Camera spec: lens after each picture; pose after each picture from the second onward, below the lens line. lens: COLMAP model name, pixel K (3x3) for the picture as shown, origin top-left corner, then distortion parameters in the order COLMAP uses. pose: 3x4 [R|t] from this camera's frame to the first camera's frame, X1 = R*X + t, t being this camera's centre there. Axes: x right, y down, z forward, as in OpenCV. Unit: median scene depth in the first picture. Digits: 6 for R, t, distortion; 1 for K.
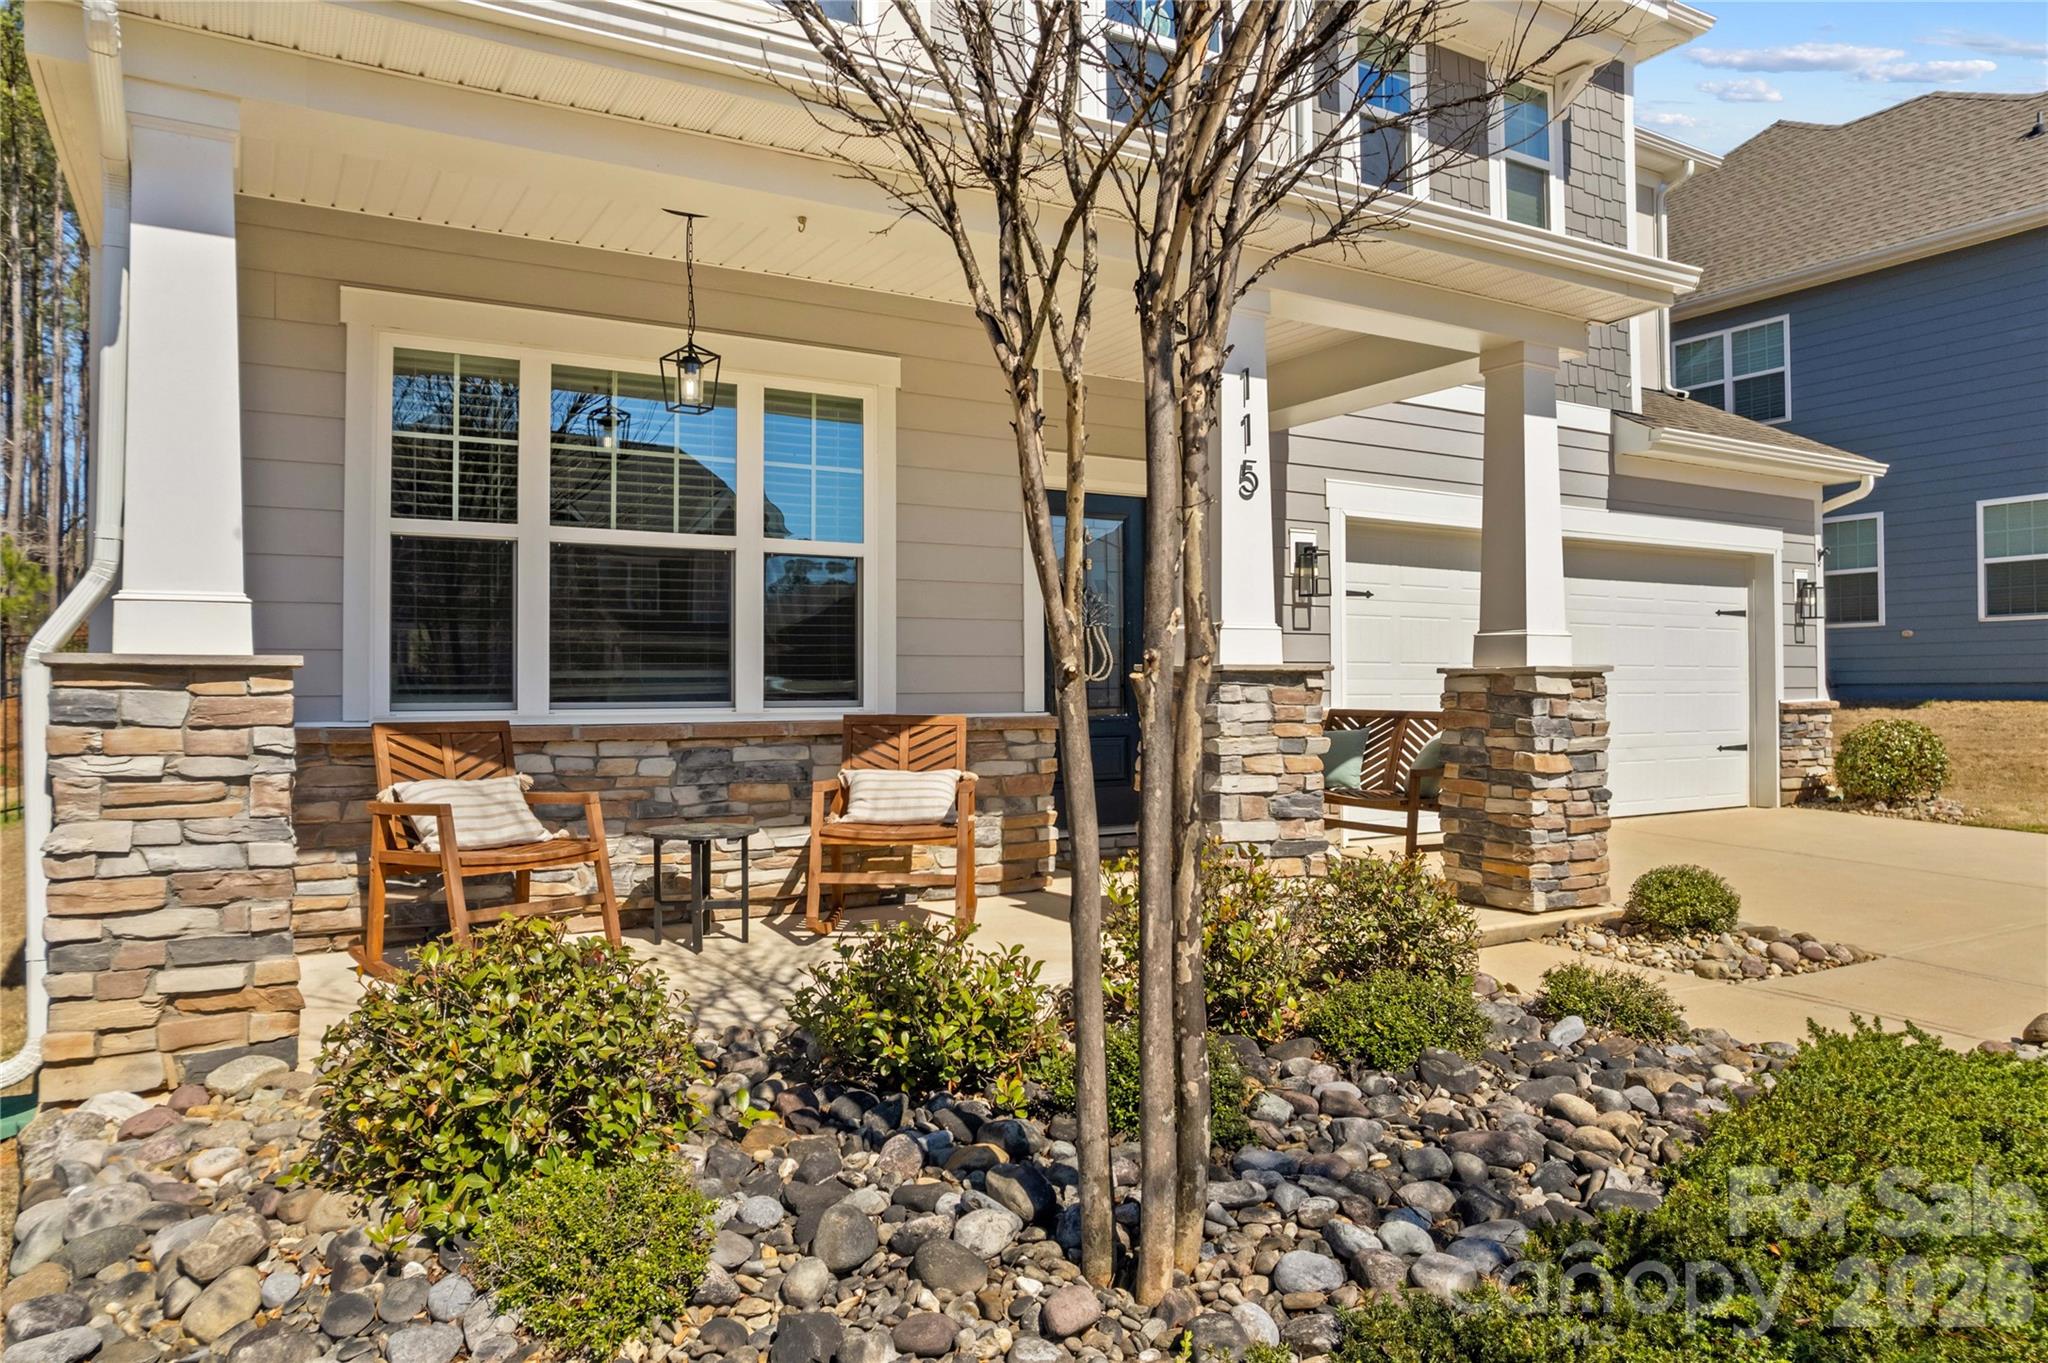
lens RADIAL K [[1346.1, 0, 1021.5], [0, 1346.1, 696.2], [0, 0, 1]] dist [-0.060437, 0.043151]
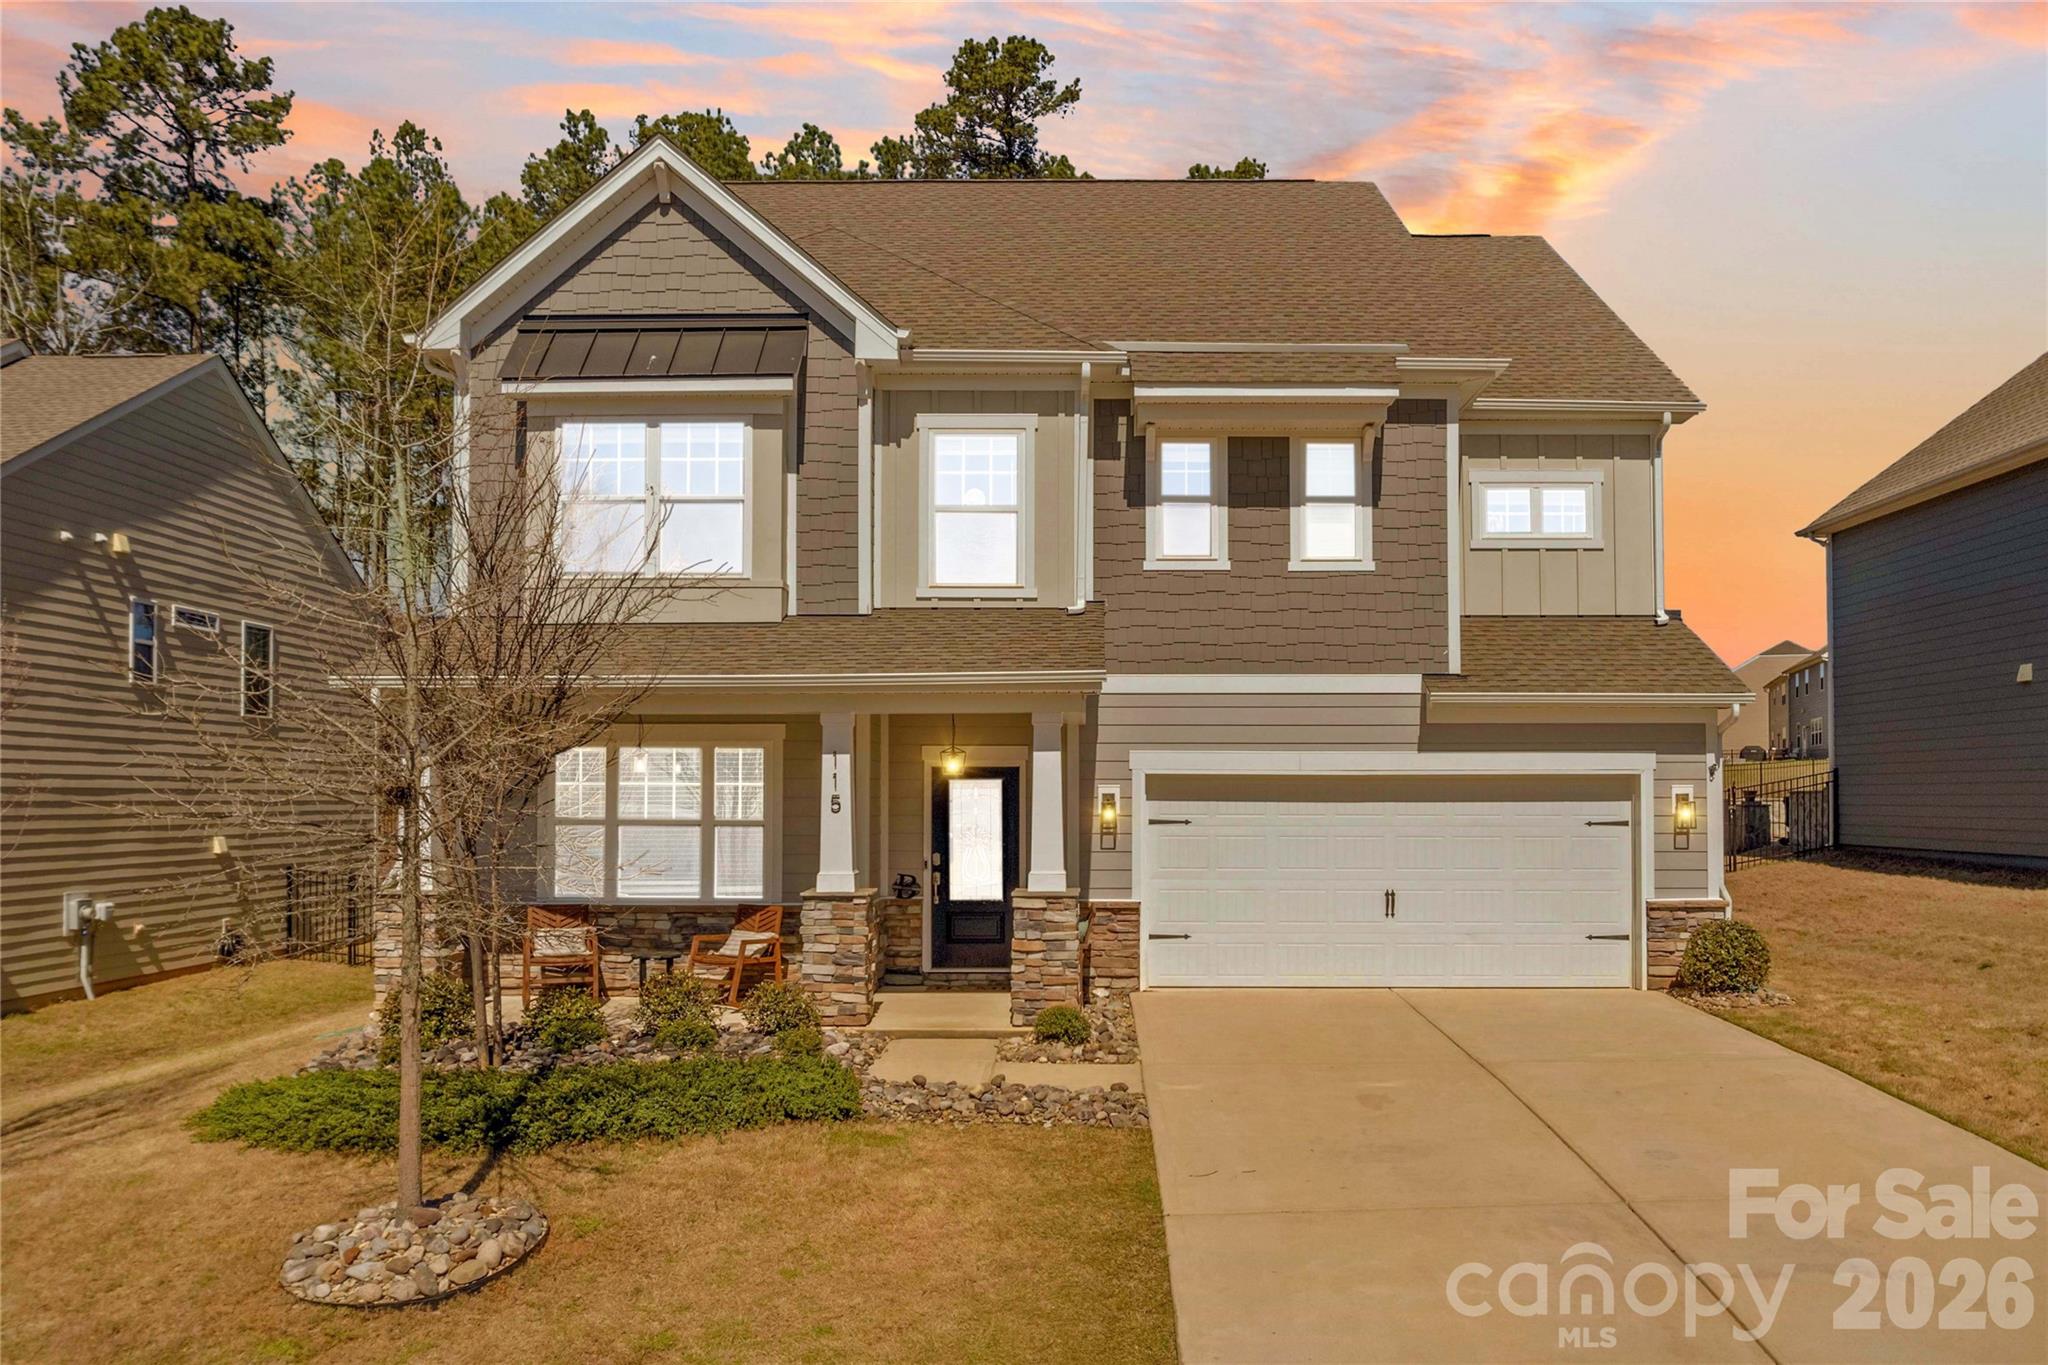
lens RADIAL K [[1560.4, 0, 1050.0], [0, 1560.4, 638.5], [0, 0, 1]] dist [-0.001639, -0.079382]
pose [[0.849248, -0.048224, -0.525787, 1.687701], [-0.005781, 0.994911, -0.100588, -0.166578], [0.527962, 0.088464, 0.844648, -0.909312]]
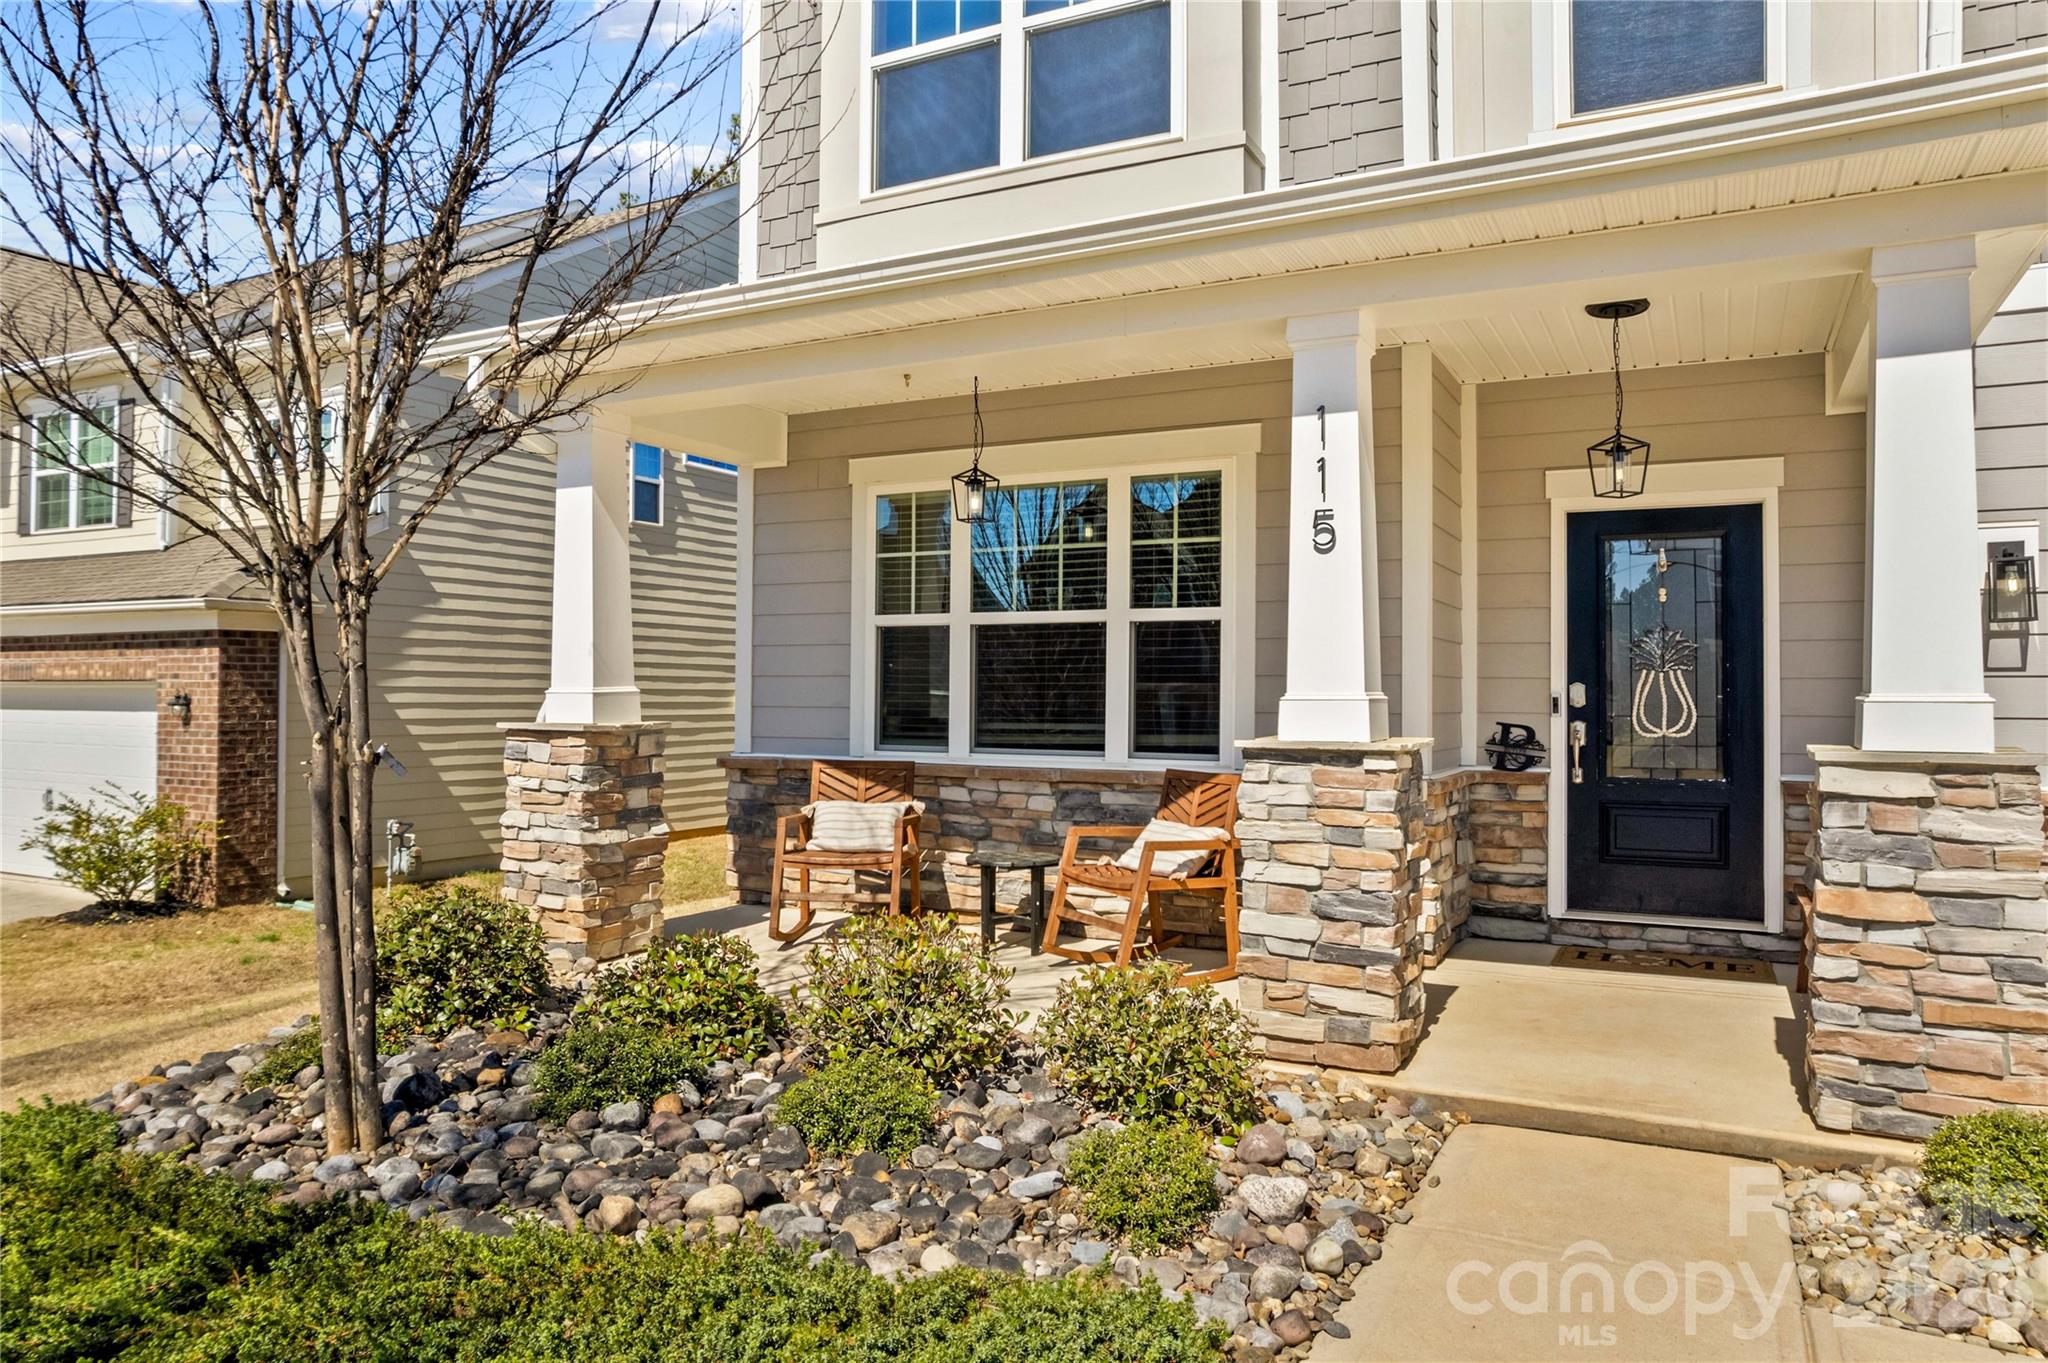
lens RADIAL K [[1346.1, 0, 1021.5], [0, 1346.1, 696.2], [0, 0, 1]] dist [-0.060437, 0.043151]
pose [[0.527484, 0.010020, -0.849506, 0.766970], [-0.011025, 0.999927, 0.004948, -0.051217], [0.849493, 0.006756, 0.527556, 0.341017]]
